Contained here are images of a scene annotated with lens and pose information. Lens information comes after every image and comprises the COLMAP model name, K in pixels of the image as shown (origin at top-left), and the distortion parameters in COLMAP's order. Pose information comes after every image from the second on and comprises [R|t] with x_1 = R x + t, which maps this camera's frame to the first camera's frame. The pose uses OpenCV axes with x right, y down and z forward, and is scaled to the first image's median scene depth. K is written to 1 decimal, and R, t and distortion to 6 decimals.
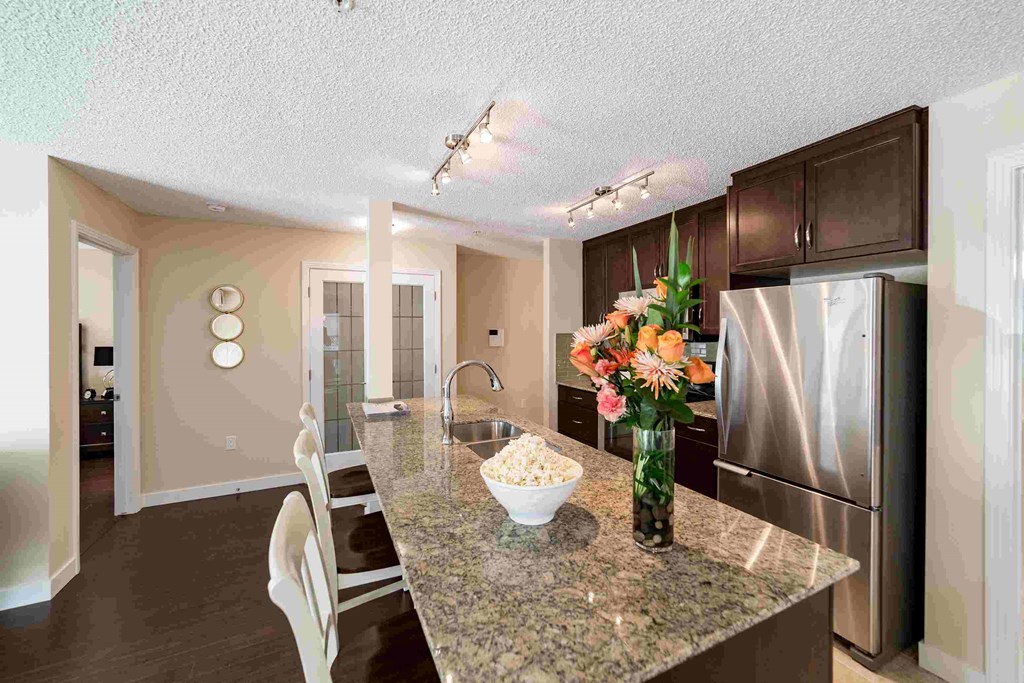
lens RADIAL K [[398.7, 0, 510.1], [0, 398.7, 332.0], [0, 0, 1]] dist [-0.017800, 0.005561]
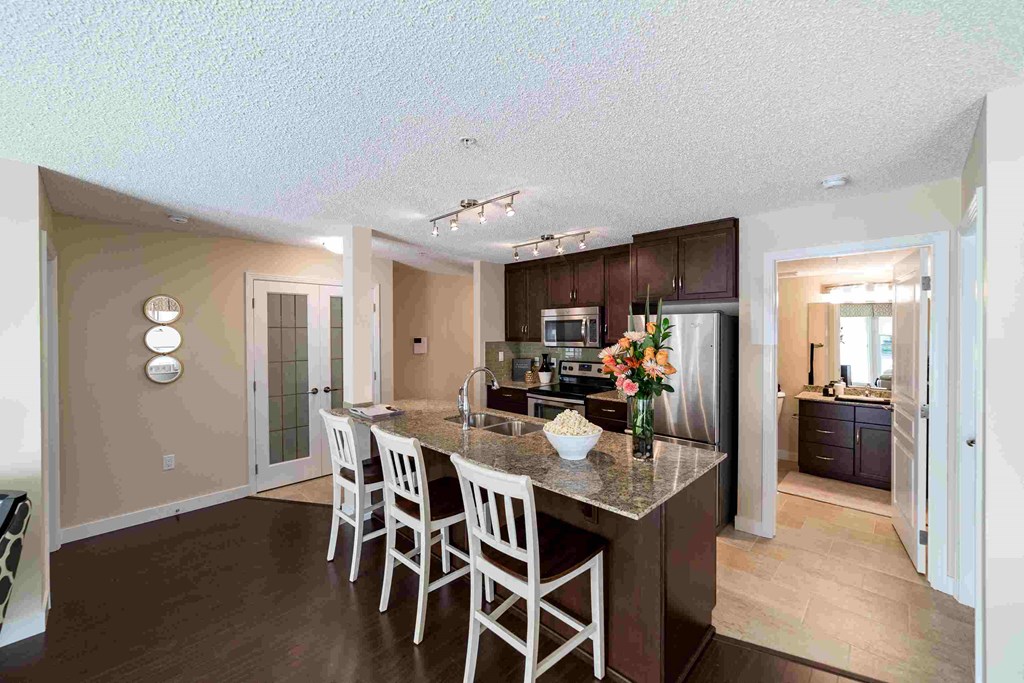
lens RADIAL K [[402.9, 0, 512.1], [0, 402.9, 337.0], [0, 0, 1]] dist [-0.018352, 0.005396]
pose [[0.940434, -0.006257, 0.339918, -0.336115], [0.004396, 0.999971, 0.006244, -0.028074], [-0.339947, -0.004378, 0.940434, -0.231257]]
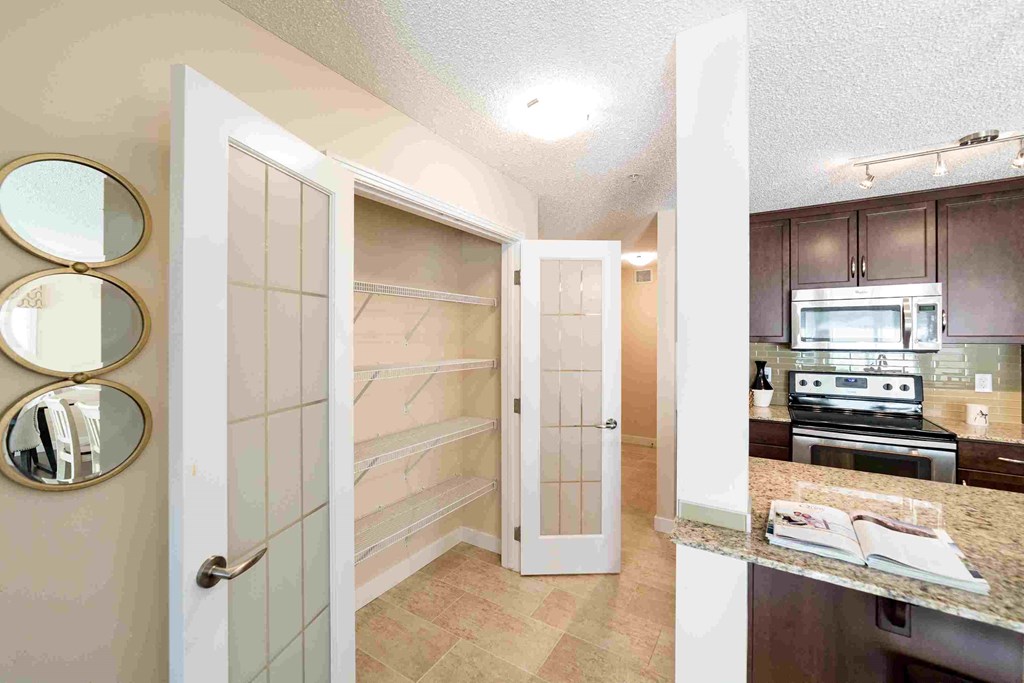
lens RADIAL K [[398.7, 0, 517.0], [0, 398.7, 334.0], [0, 0, 1]] dist [-0.017800, 0.005561]
pose [[0.850897, 0.007675, 0.525277, -0.799577], [0.000284, 0.999886, -0.015070, -0.001845], [-0.525333, 0.012972, 0.850798, 0.836033]]
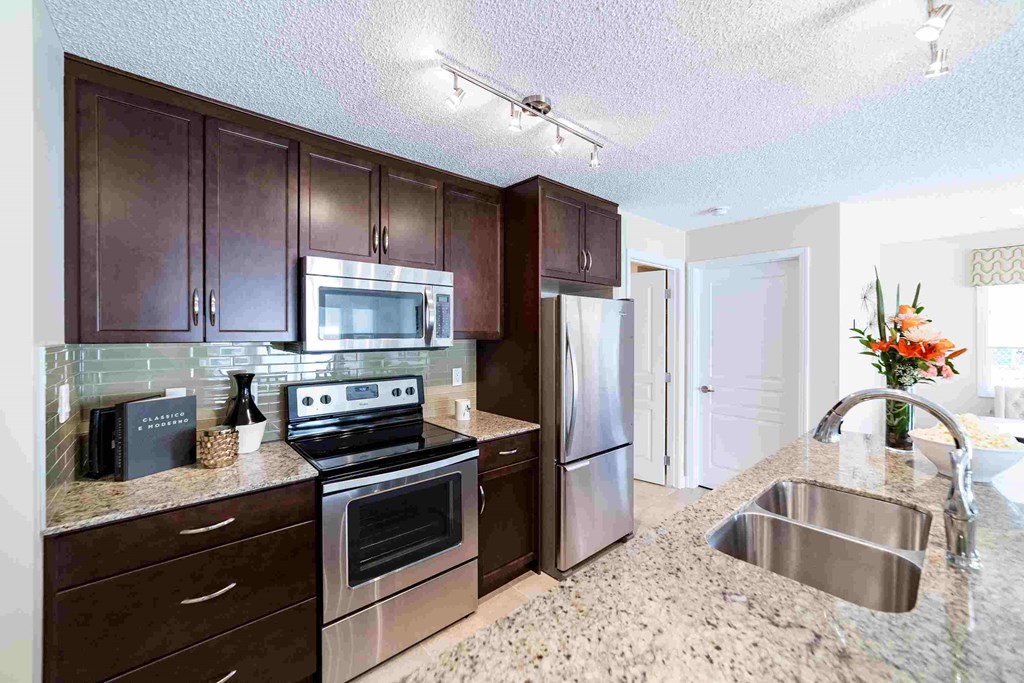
lens RADIAL K [[398.7, 0, 511.6], [0, 398.7, 337.3], [0, 0, 1]] dist [-0.017800, 0.005561]
pose [[-0.264453, -0.005152, 0.964385, -0.340201], [0.006176, 0.999956, 0.007036, -0.003274], [-0.964379, 0.007816, -0.264409, 1.193335]]
